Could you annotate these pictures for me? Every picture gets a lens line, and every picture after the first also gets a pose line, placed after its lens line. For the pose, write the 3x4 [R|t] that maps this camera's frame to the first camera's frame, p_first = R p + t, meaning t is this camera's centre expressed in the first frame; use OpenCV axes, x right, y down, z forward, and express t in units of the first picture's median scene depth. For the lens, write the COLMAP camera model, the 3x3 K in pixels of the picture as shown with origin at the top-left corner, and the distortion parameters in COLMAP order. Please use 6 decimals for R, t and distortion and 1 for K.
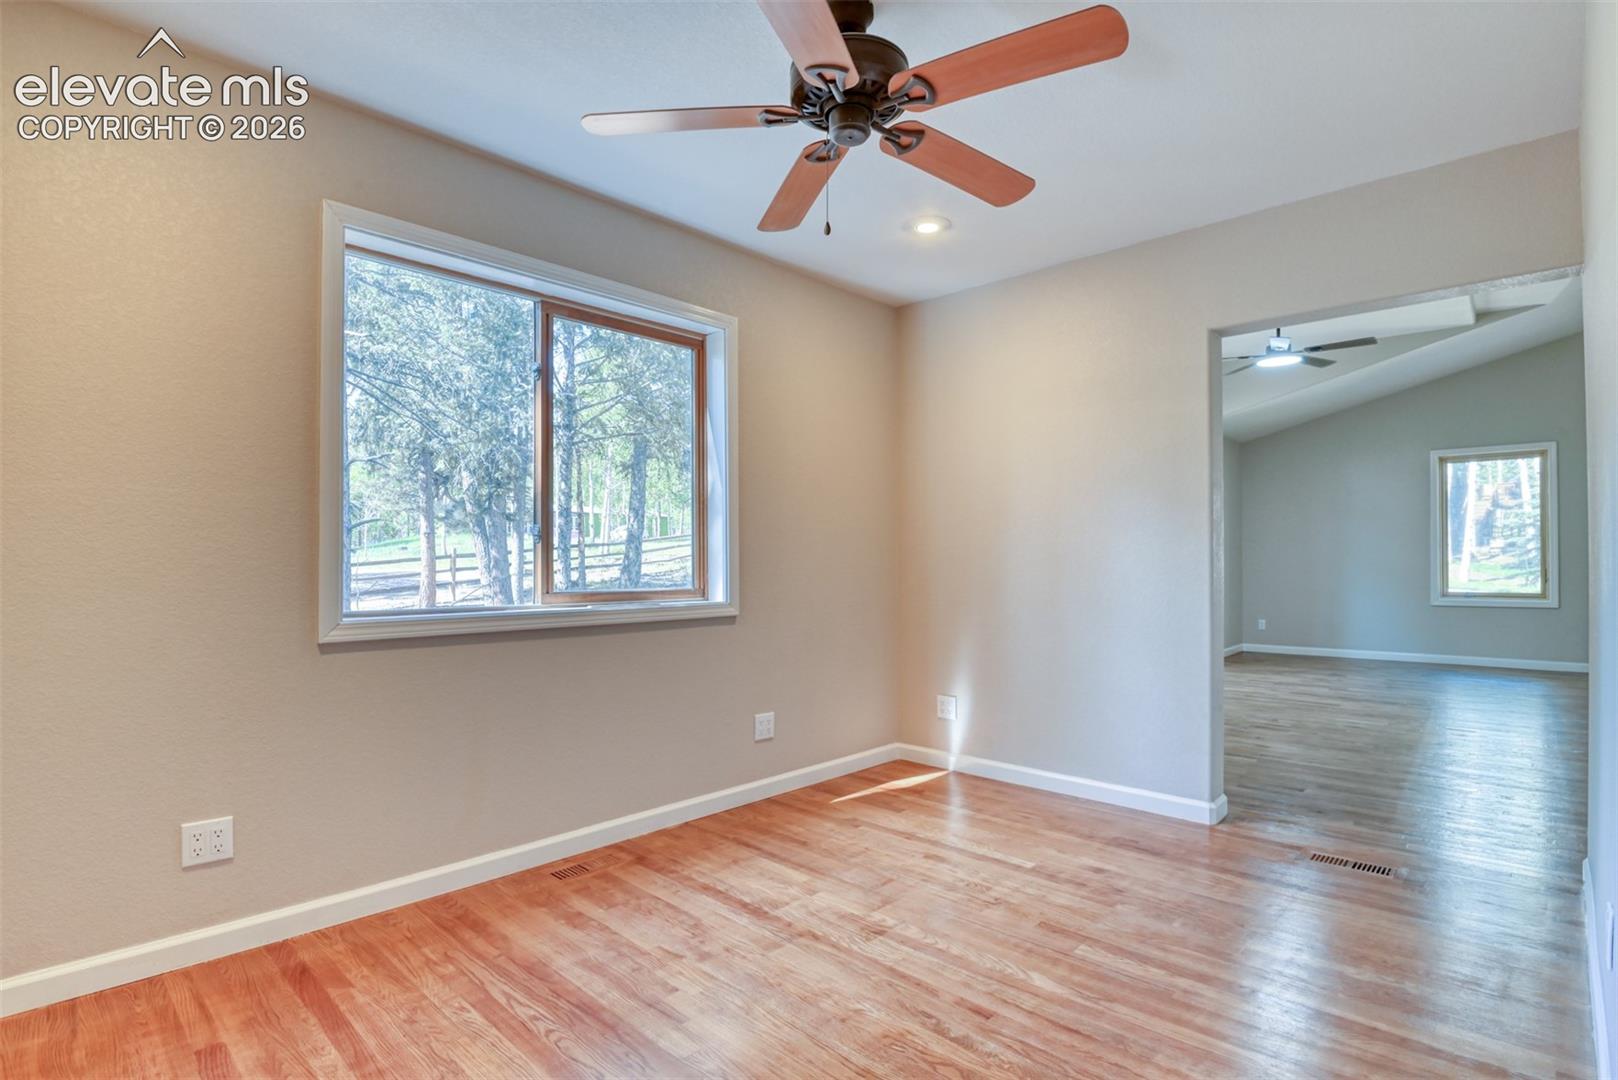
lens RADIAL K [[797.5, 0, 824.0], [0, 797.5, 554.6], [0, 0, 1]] dist [-0.024301, -0.004864]
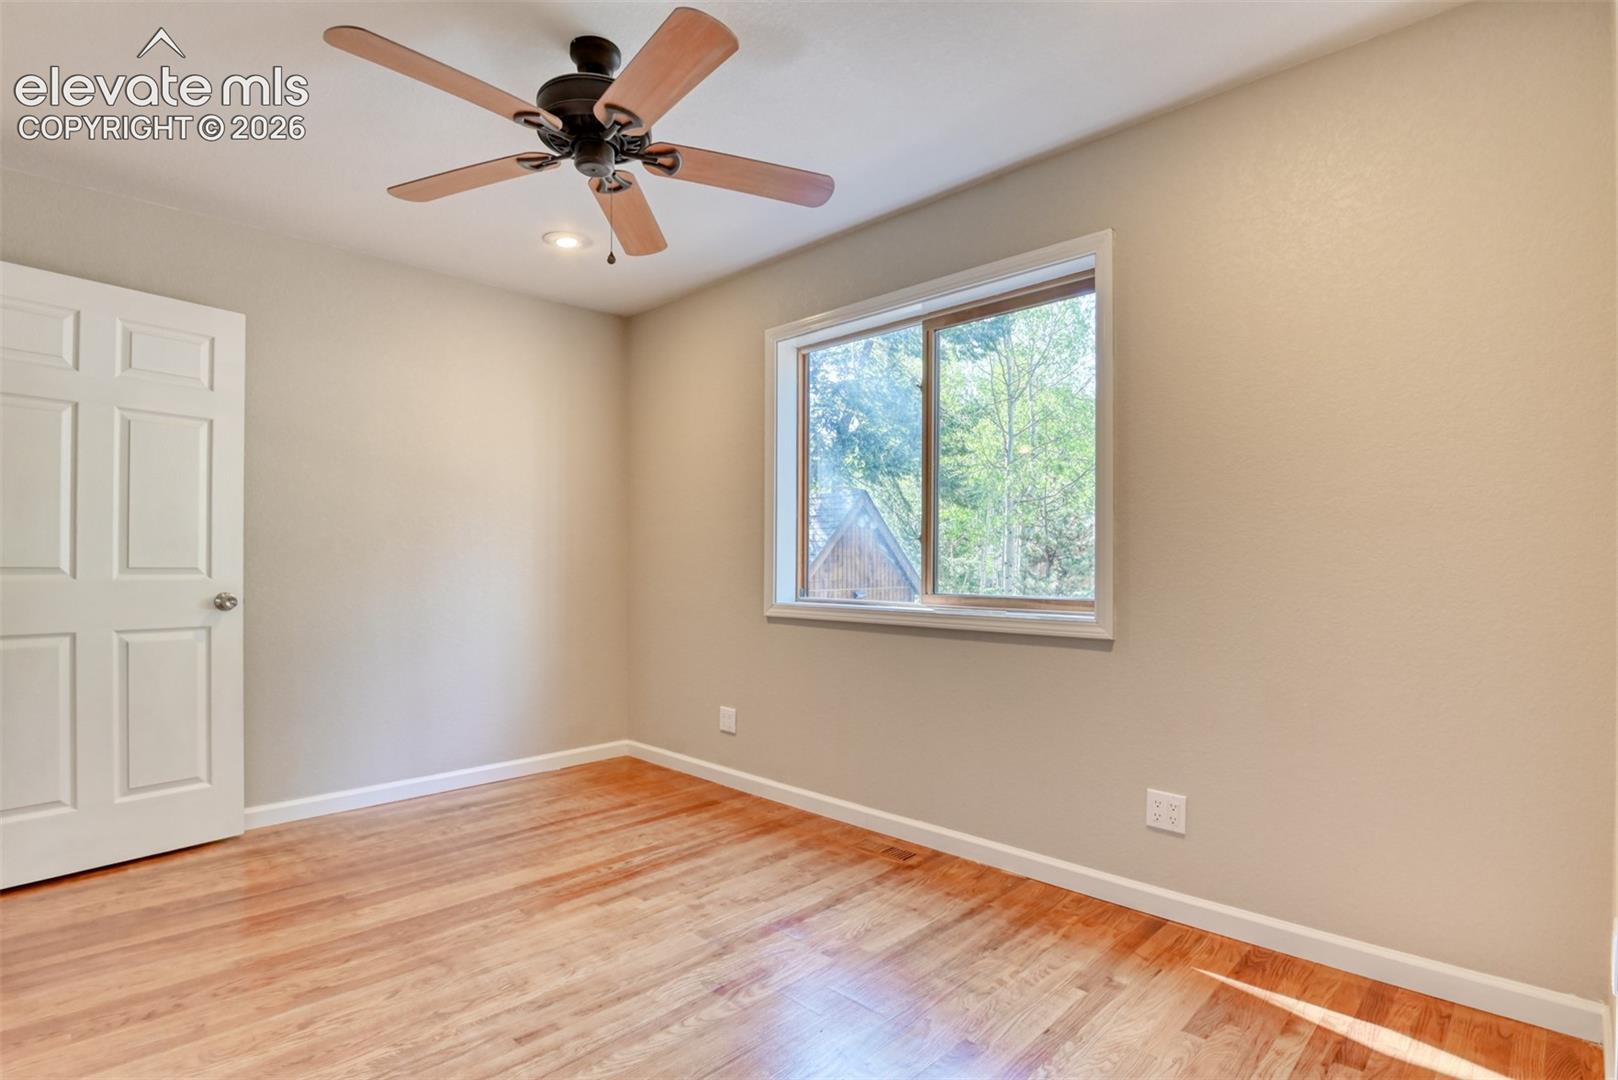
lens RADIAL K [[797.5, 0, 809.1], [0, 797.5, 564.1], [0, 0, 1]] dist [-0.024301, -0.004864]
pose [[-0.025997, 0.007242, -0.999636, 0.869478], [0.008559, 0.999939, 0.007021, -0.000485], [0.999625, -0.008373, -0.026058, 1.042014]]
